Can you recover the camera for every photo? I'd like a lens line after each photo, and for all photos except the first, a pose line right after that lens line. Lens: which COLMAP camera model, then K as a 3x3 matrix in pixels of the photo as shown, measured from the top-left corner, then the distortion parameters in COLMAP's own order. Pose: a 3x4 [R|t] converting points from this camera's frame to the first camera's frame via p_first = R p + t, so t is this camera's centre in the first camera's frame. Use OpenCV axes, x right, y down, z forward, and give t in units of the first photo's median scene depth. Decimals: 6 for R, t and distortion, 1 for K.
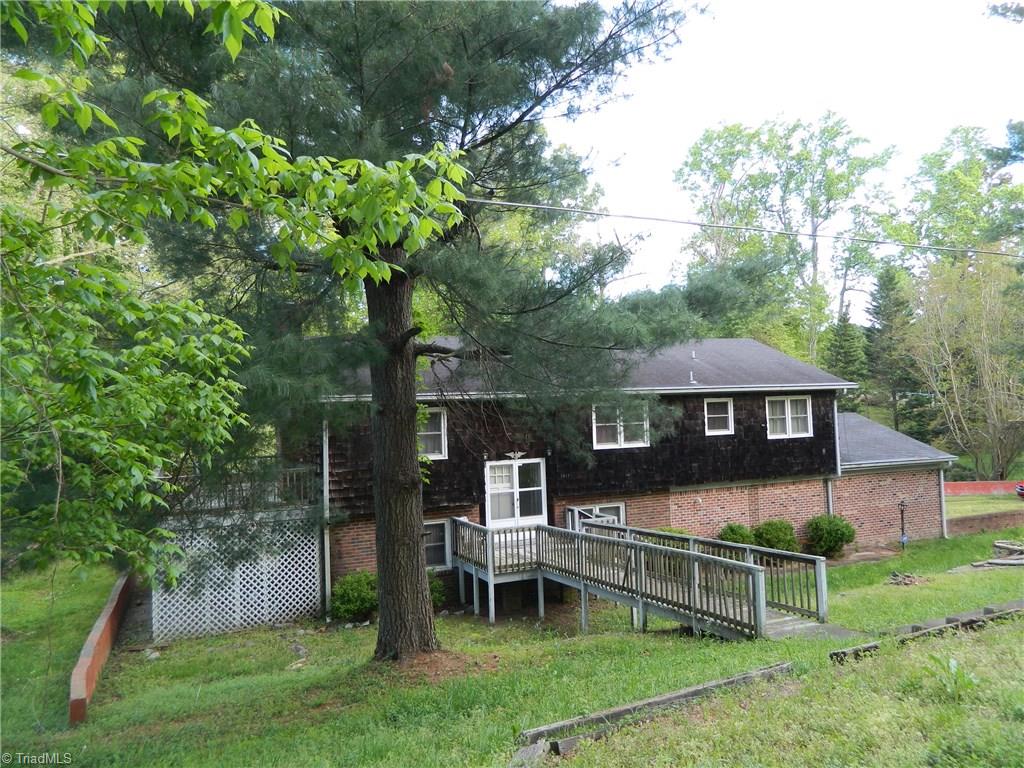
lens RADIAL K [[756.7, 0, 514.5], [0, 756.7, 384.3], [0, 0, 1]] dist [-0.006183, -0.002973]
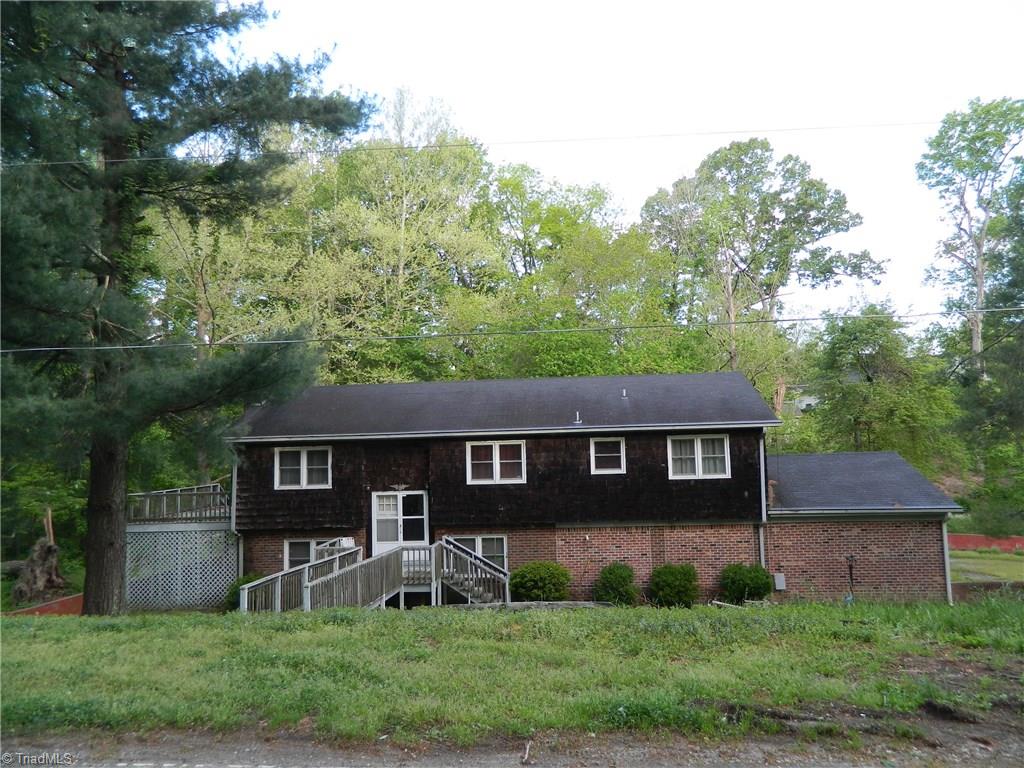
lens RADIAL K [[756.7, 0, 513.5], [0, 756.7, 386.0], [0, 0, 1]] dist [-0.006183, -0.002973]
pose [[0.882582, -0.027719, -0.469341, 0.638646], [0.014467, 0.999389, -0.031818, -0.020356], [0.469937, 0.021292, 0.882443, 0.046170]]
